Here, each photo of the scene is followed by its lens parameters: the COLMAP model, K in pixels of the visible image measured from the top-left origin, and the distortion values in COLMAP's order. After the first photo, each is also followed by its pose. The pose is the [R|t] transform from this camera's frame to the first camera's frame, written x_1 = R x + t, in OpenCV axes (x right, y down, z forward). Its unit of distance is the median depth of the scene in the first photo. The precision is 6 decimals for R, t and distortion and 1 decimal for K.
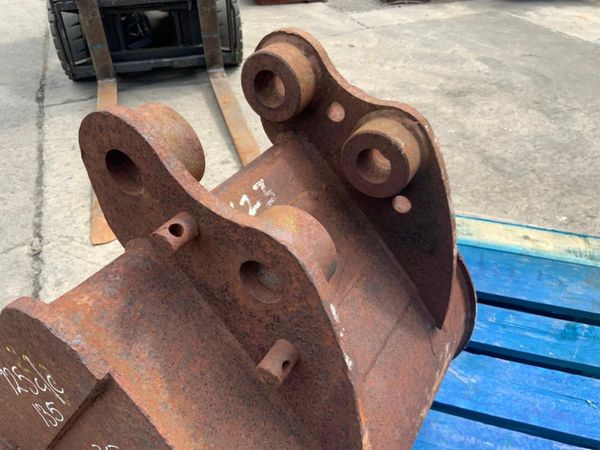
lens RADIAL K [[509.3, 0, 303.1], [0, 509.3, 220.6], [0, 0, 1]] dist [0.047057, -0.120342]
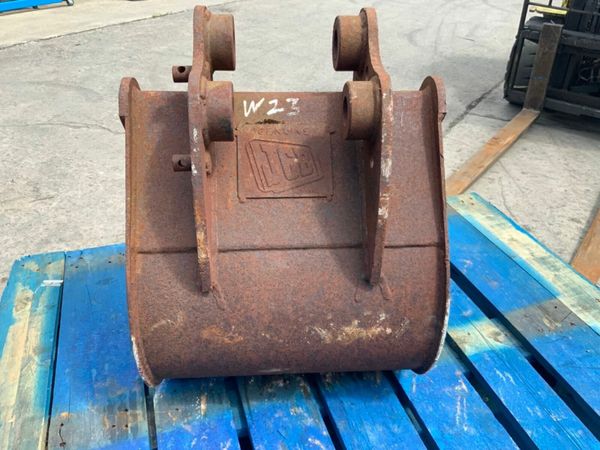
lens RADIAL K [[509.3, 0, 299.0], [0, 509.3, 228.7], [0, 0, 1]] dist [0.047057, -0.120342]
pose [[0.569495, 0.461670, -0.680101, 0.168691], [-0.498785, 0.851733, 0.160511, -0.000040], [0.653367, 0.247814, 0.715332, 0.008160]]
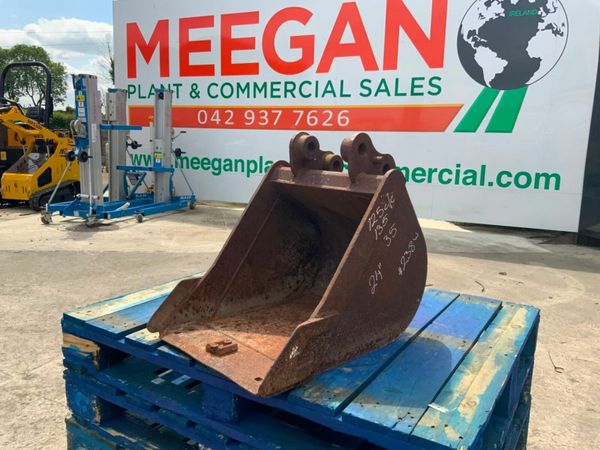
lens RADIAL K [[509.3, 0, 302.2], [0, 509.3, 225.3], [0, 0, 1]] dist [0.047057, -0.120342]
pose [[0.235666, -0.125412, 0.963708, -0.451423], [0.526259, 0.850133, -0.018060, 0.023305], [-0.817015, 0.511416, 0.266346, 0.073638]]
